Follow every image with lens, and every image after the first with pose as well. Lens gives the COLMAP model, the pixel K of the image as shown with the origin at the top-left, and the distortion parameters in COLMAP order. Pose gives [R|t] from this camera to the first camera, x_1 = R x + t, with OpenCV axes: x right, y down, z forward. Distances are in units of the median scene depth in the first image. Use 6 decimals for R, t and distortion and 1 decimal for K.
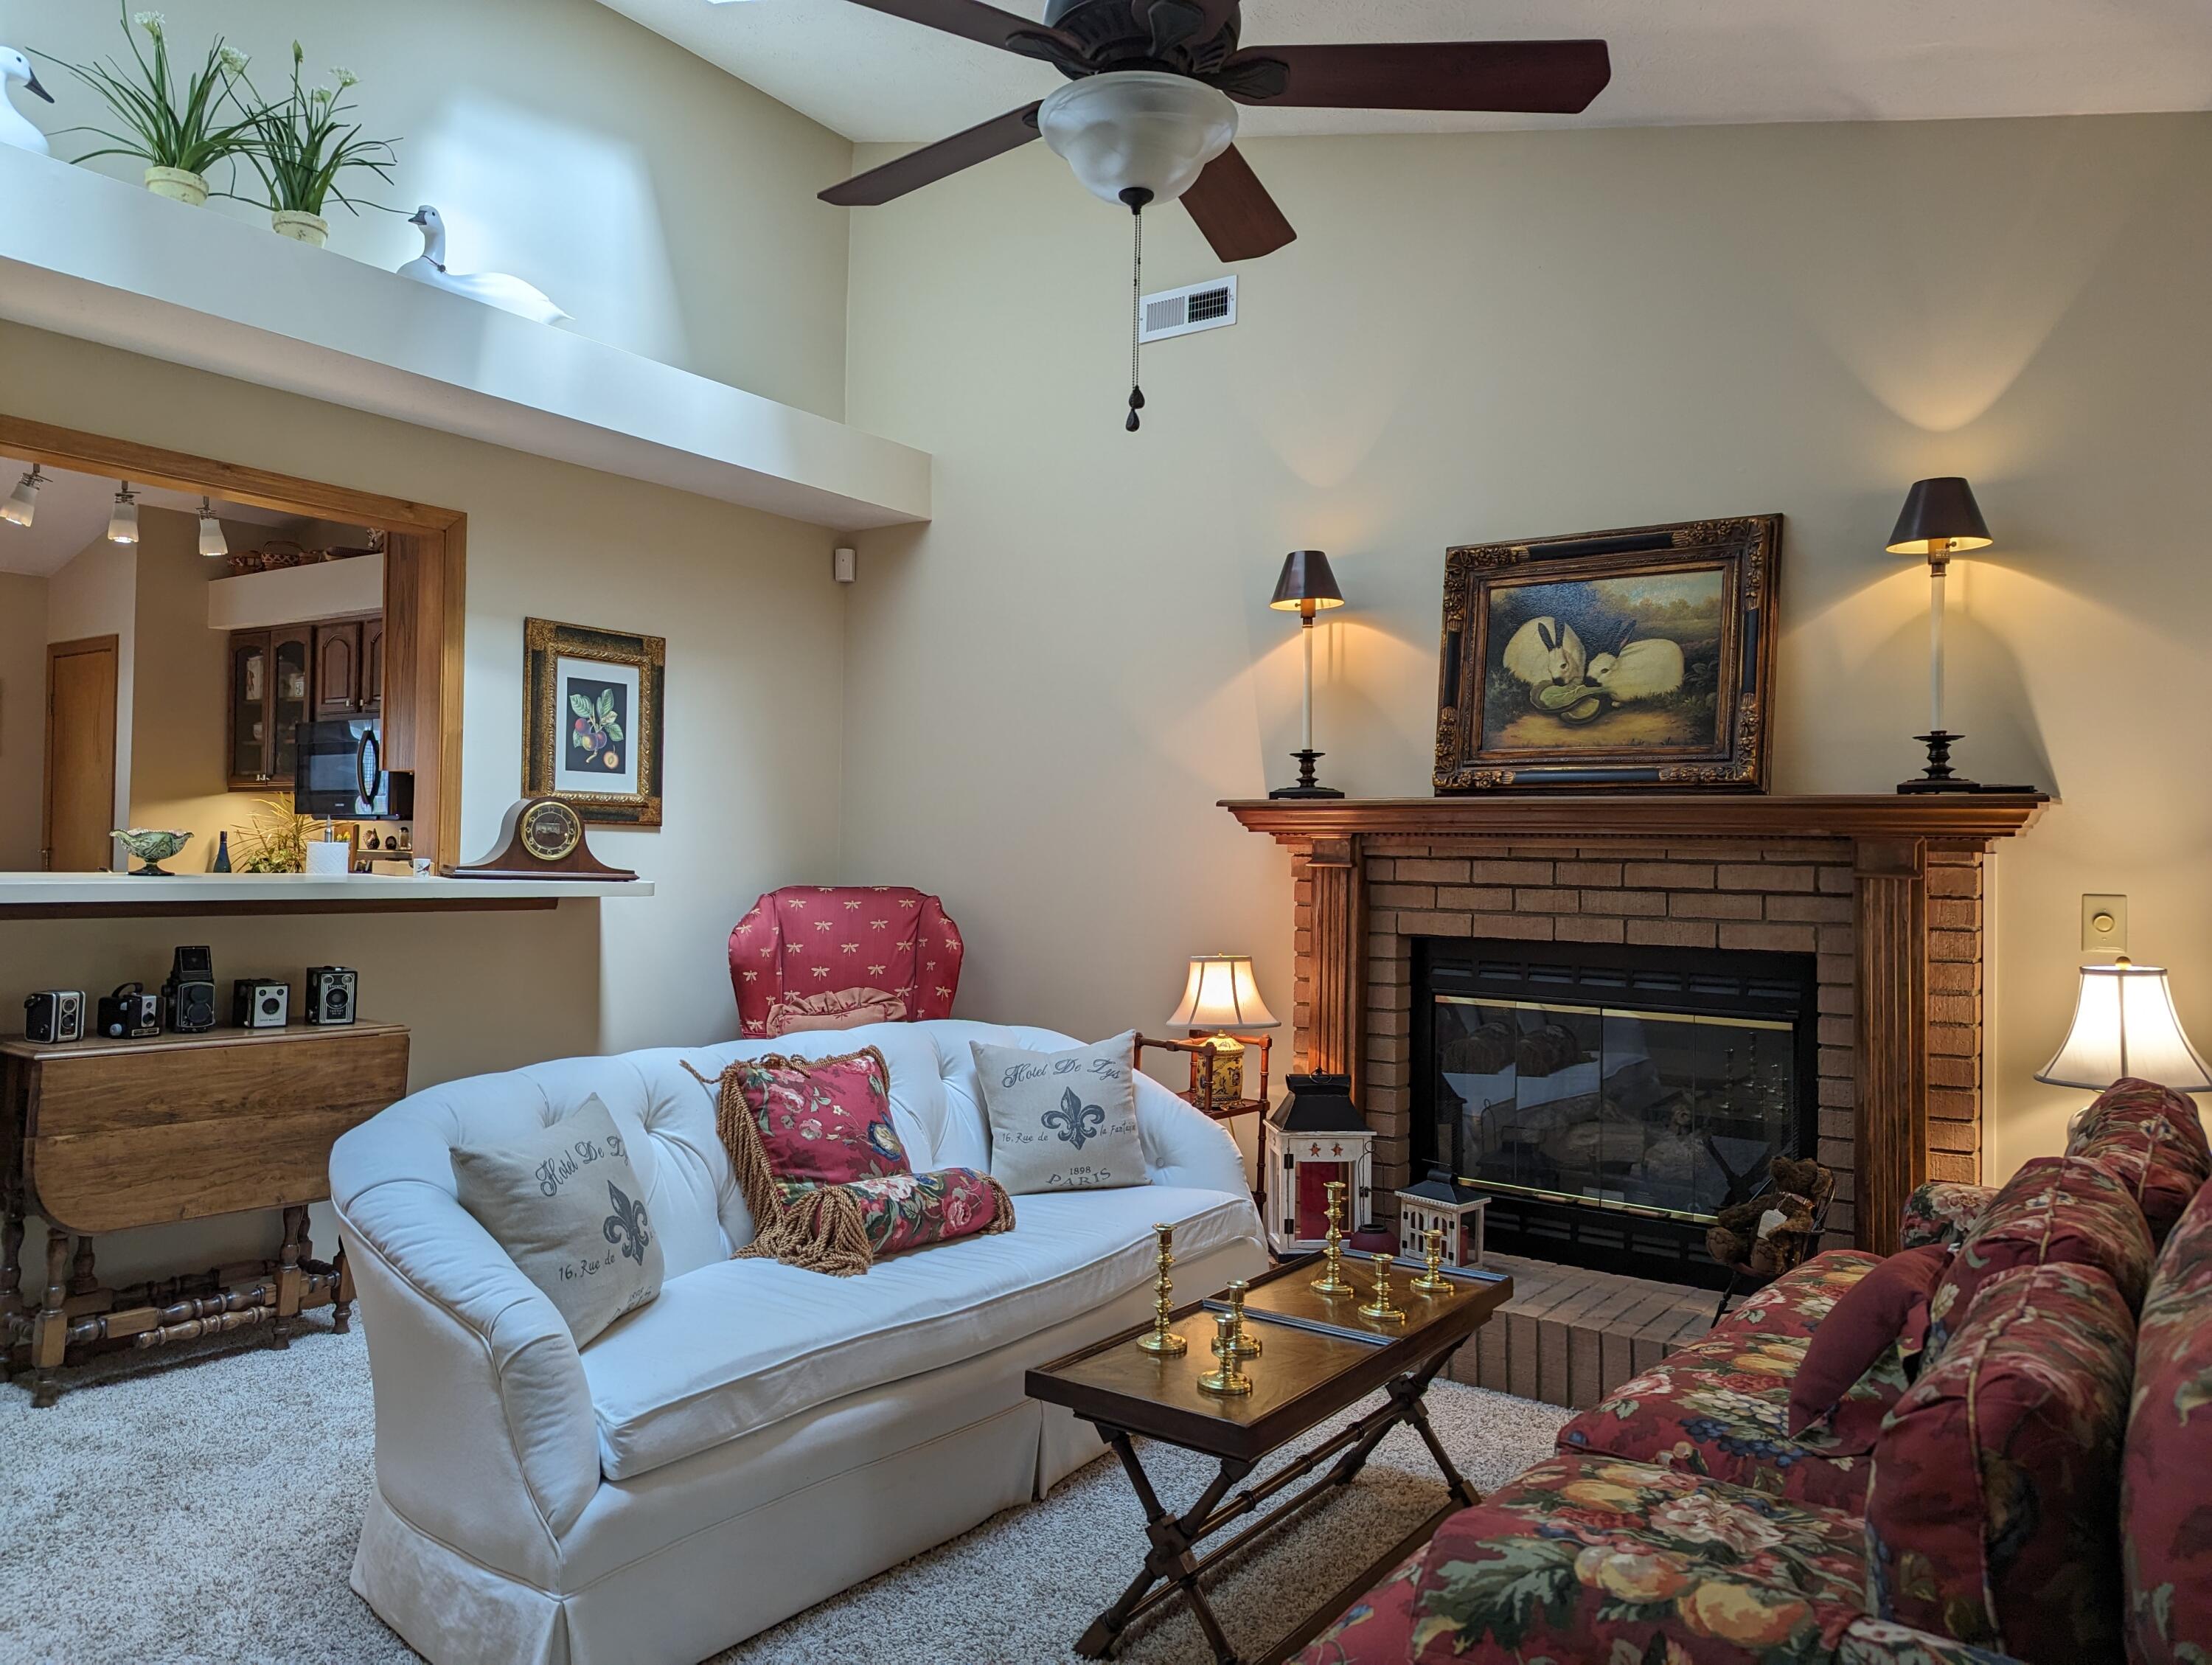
lens RADIAL K [[1568.9, 0, 1106.1], [0, 1568.9, 835.7], [0, 0, 1]] dist [-0.007310, -0.002253]
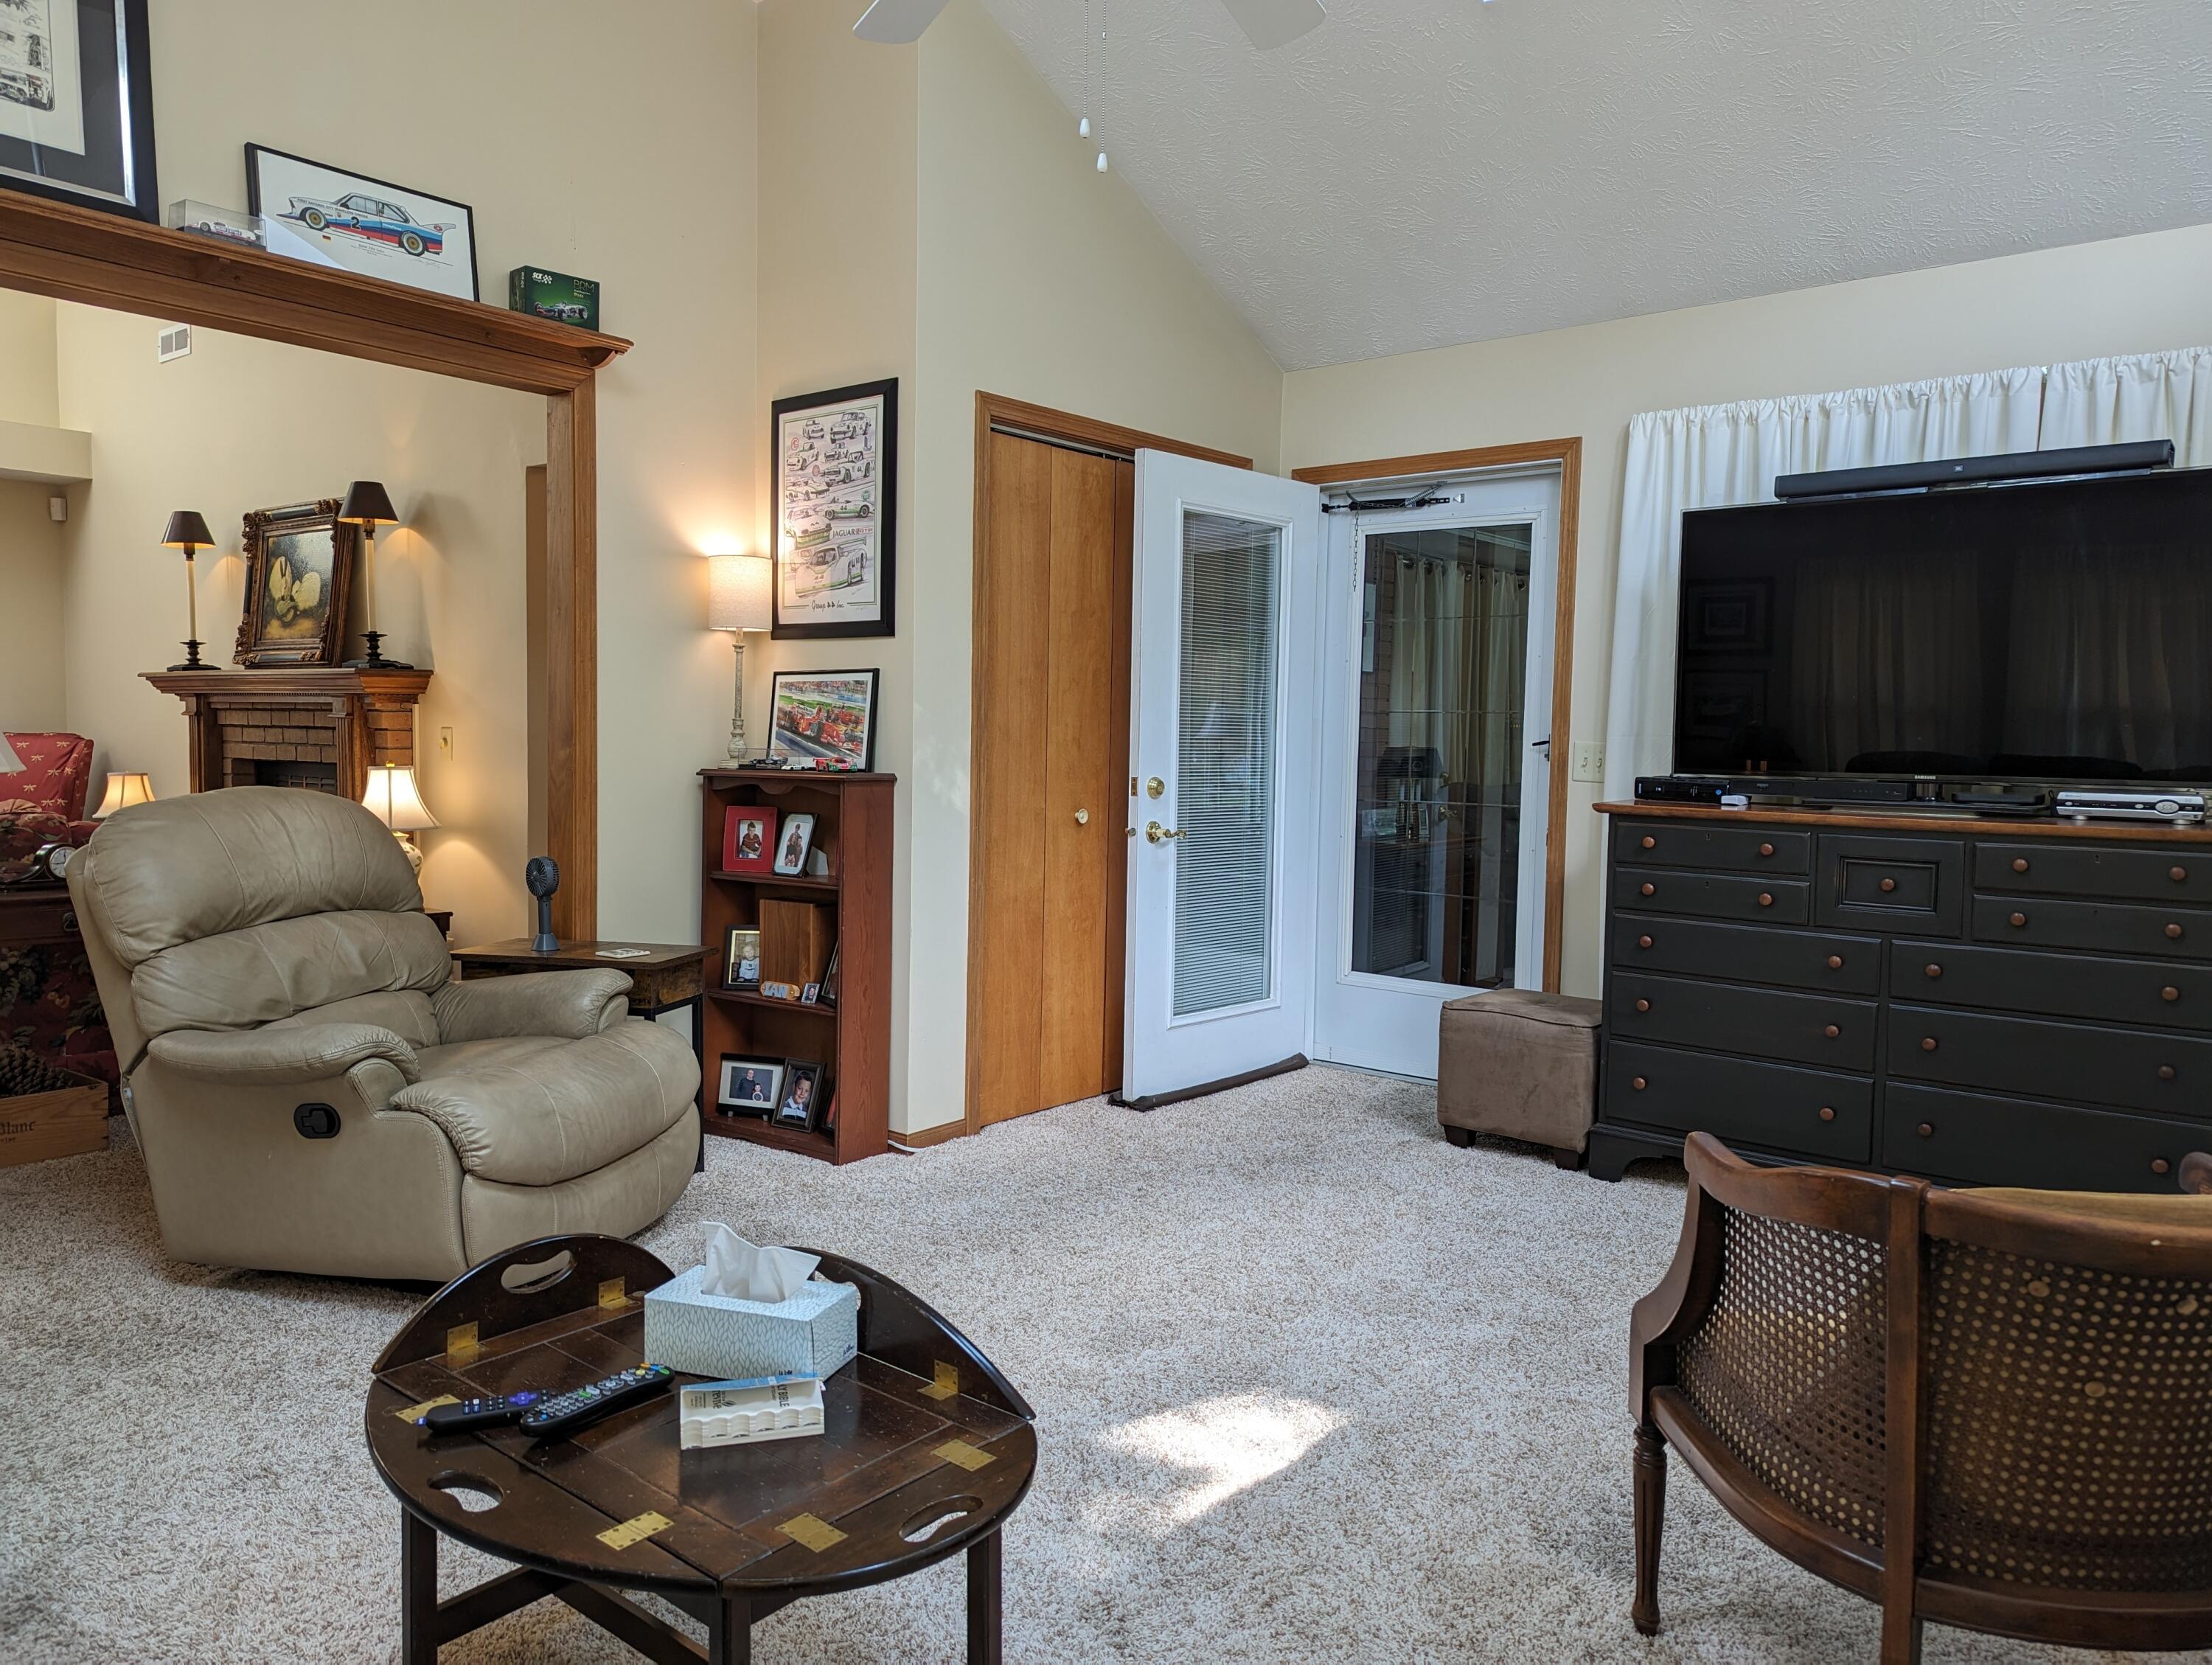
lens RADIAL K [[1568.9, 0, 1105.2], [0, 1568.9, 830.0], [0, 0, 1]] dist [-0.007310, -0.002253]
pose [[0.996955, 0.004998, -0.077818, 1.156704], [0.001847, 0.996151, 0.087632, -0.001417], [0.077957, -0.087509, 0.993109, -0.492095]]
